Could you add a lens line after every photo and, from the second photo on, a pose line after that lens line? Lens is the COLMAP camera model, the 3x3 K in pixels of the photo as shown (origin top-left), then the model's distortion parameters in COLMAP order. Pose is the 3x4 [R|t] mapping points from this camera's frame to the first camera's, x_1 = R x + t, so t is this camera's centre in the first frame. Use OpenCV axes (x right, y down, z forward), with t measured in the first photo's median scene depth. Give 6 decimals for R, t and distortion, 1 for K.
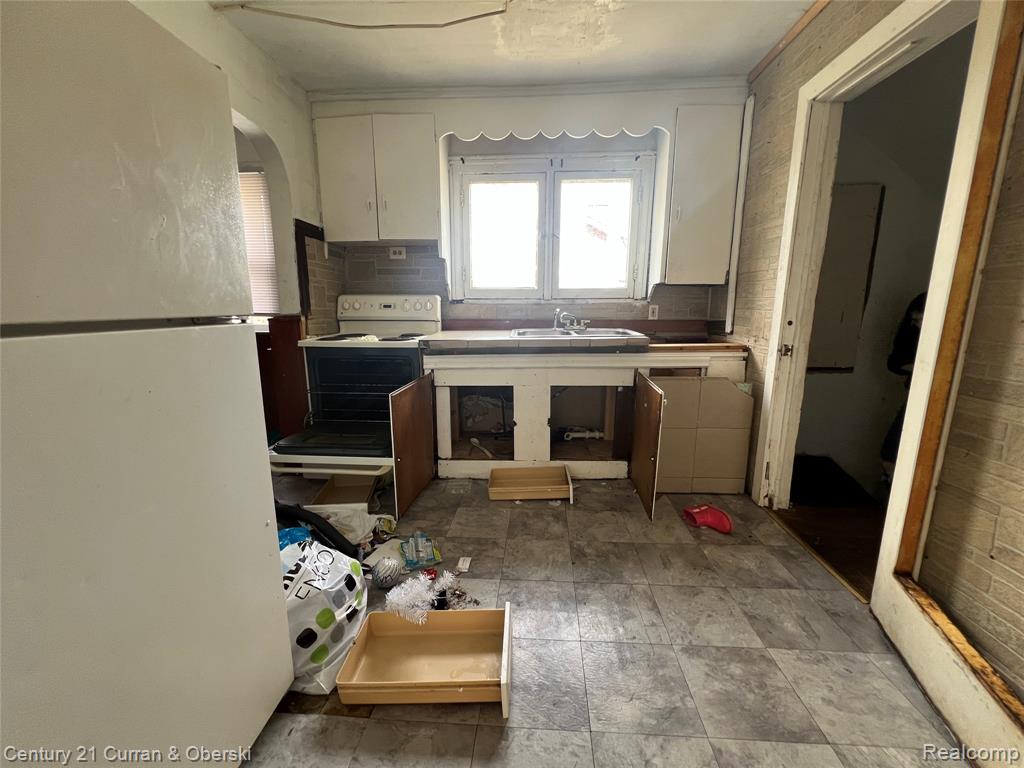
lens RADIAL K [[410.7, 0, 512.5], [0, 410.7, 383.3], [0, 0, 1]] dist [-0.001507, 0.000849]
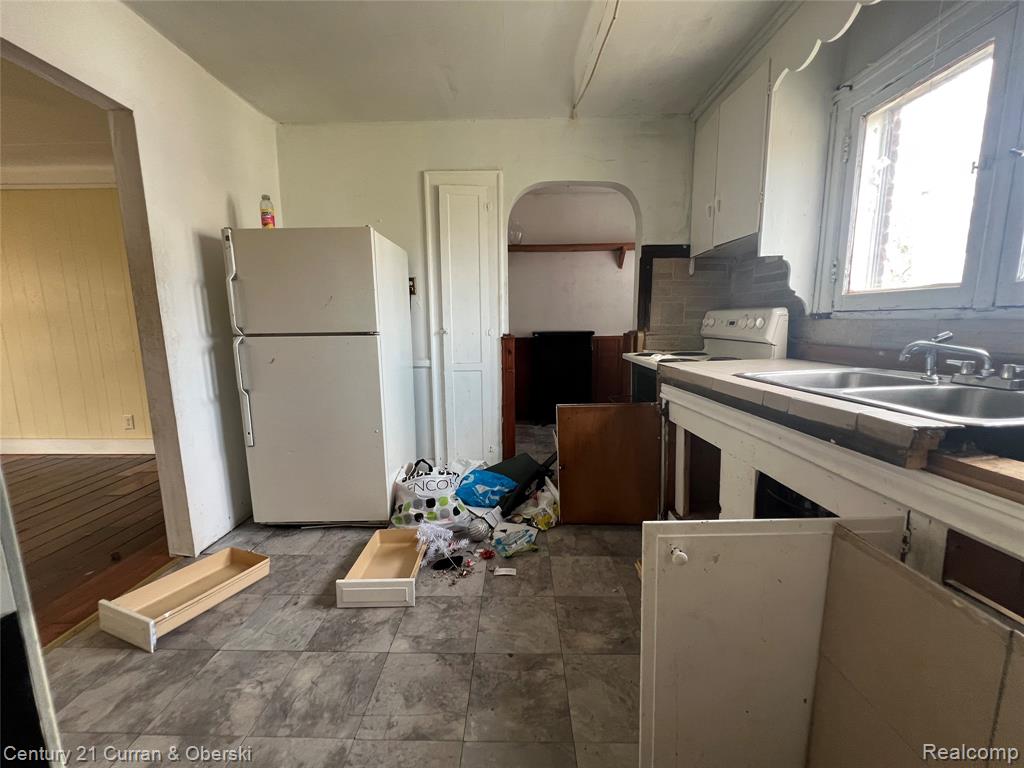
lens RADIAL K [[410.7, 0, 509.9], [0, 410.7, 383.6], [0, 0, 1]] dist [-0.001507, 0.000849]
pose [[0.048270, 0.152020, -0.987198, 0.783952], [-0.173444, 0.974611, 0.141601, -0.166135], [0.983660, 0.164389, 0.073411, 0.794679]]
